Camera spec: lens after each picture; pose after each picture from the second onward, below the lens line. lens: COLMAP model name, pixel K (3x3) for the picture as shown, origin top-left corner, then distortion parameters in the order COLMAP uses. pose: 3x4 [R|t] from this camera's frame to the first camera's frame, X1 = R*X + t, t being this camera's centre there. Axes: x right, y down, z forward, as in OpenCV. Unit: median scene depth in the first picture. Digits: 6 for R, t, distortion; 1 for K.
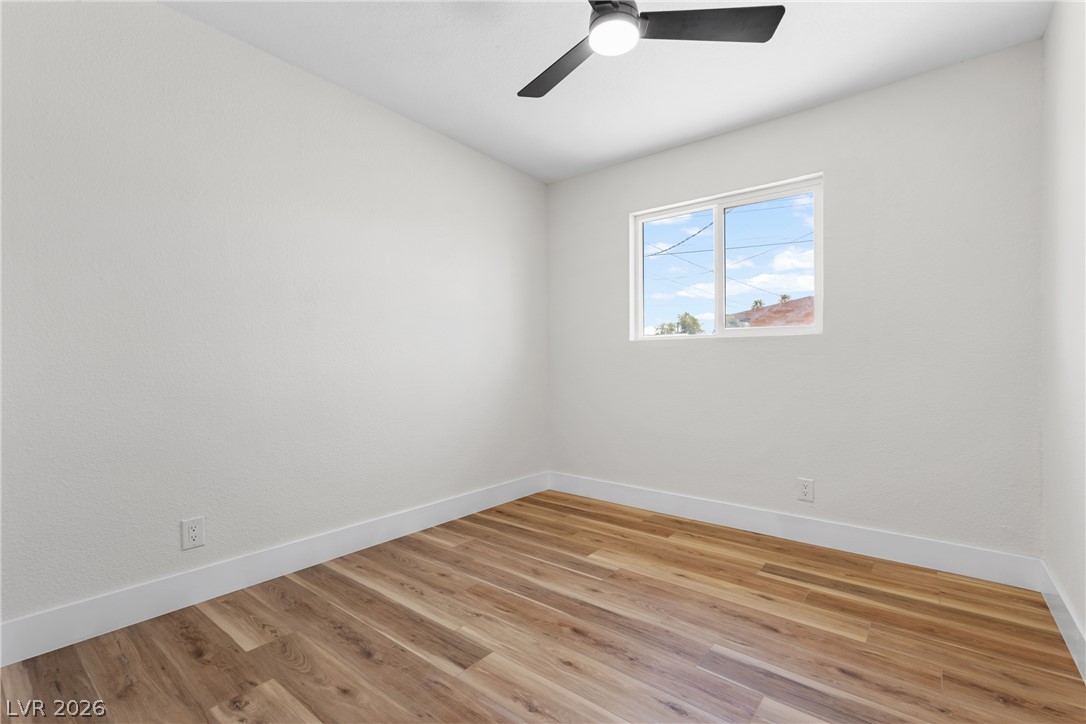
lens RADIAL K [[491.4, 0, 547.9], [0, 491.4, 360.6], [0, 0, 1]] dist [0.011793, -0.000505]
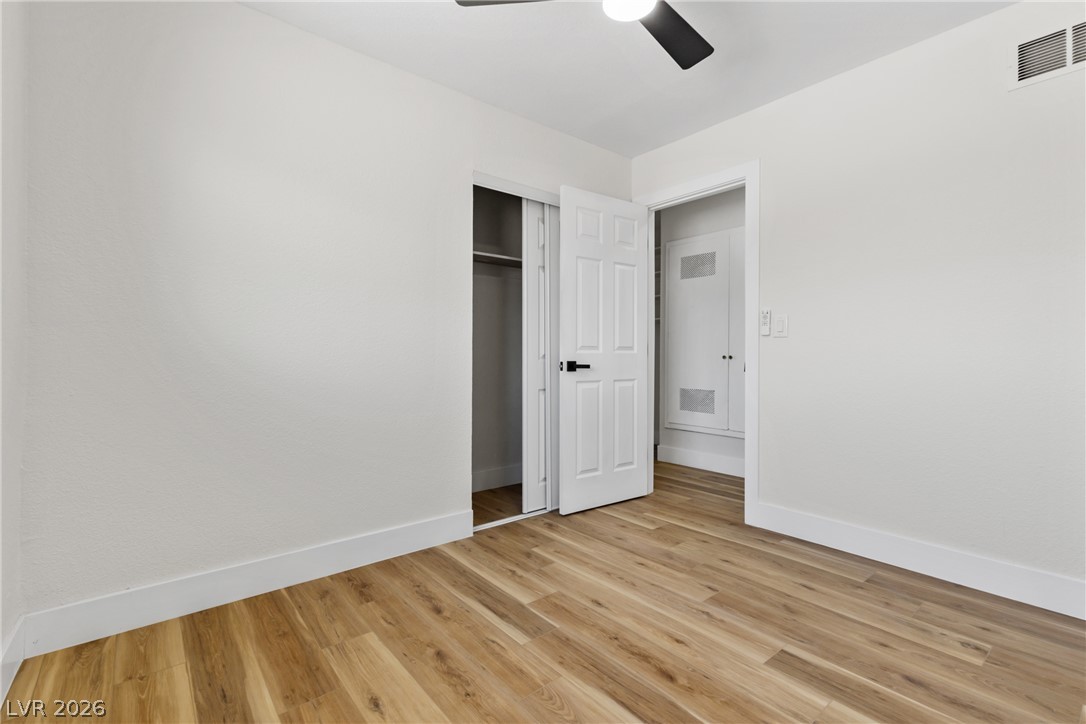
lens RADIAL K [[491.4, 0, 547.9], [0, 491.4, 360.6], [0, 0, 1]] dist [0.011793, -0.000505]
pose [[-0.978262, -0.008310, 0.207207, 0.075289], [-0.005046, 0.999855, 0.016277, 0.003822], [-0.207313, 0.014878, -0.978162, 1.541201]]
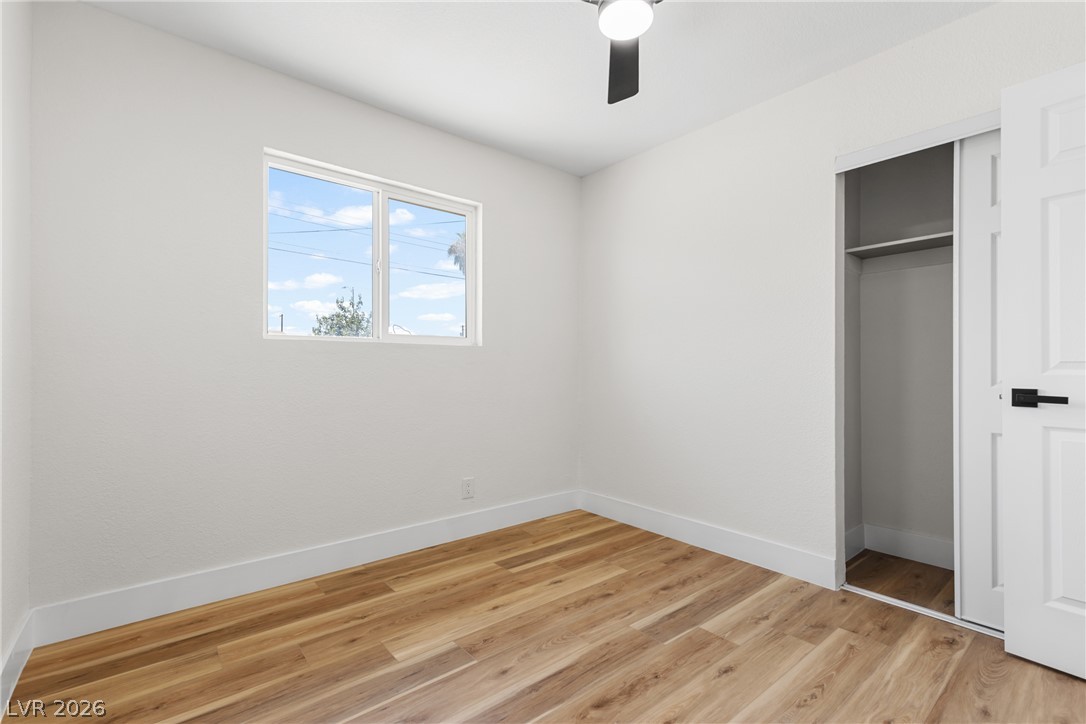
lens RADIAL K [[491.4, 0, 547.9], [0, 491.4, 360.6], [0, 0, 1]] dist [0.011793, -0.000505]
pose [[0.199029, 0.016322, 0.979858, -0.634211], [-0.005124, 0.999865, -0.015615, -0.001633], [-0.979980, -0.001913, 0.199086, 0.770249]]
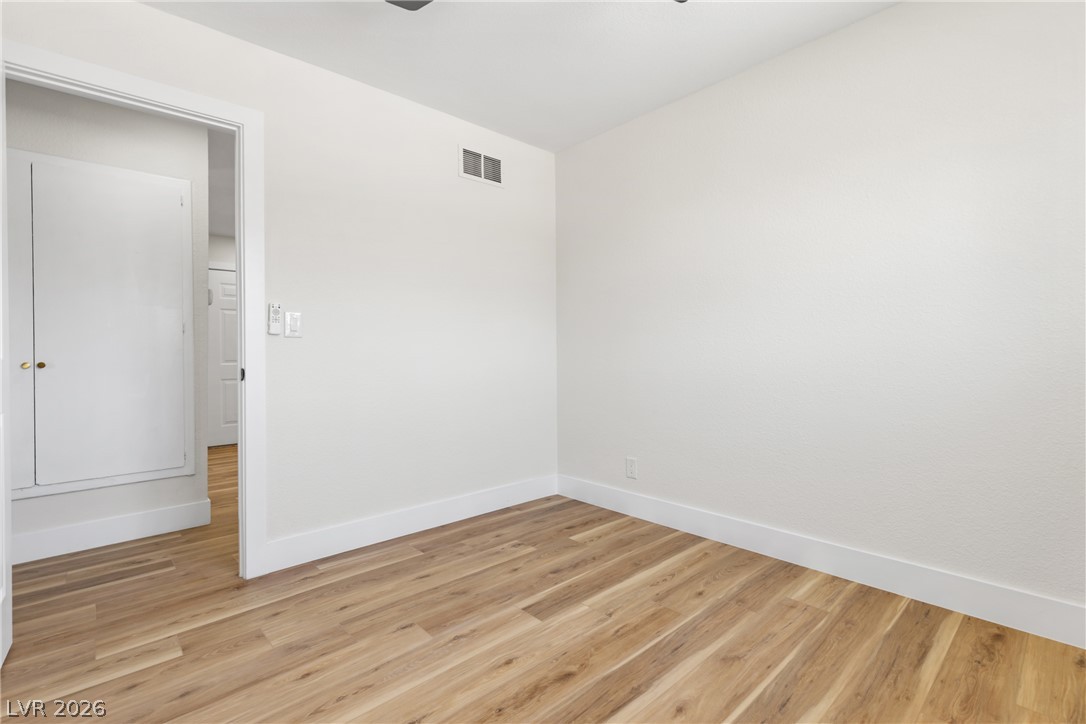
lens RADIAL K [[503.7, 0, 550.4], [0, 503.7, 360.4], [0, 0, 1]] dist [0.008954, -0.000001]
pose [[-0.154278, 0.012737, -0.987945, 0.749139], [0.010865, 0.999878, 0.011194, 0.006326], [0.987968, -0.009007, -0.154397, 0.924372]]
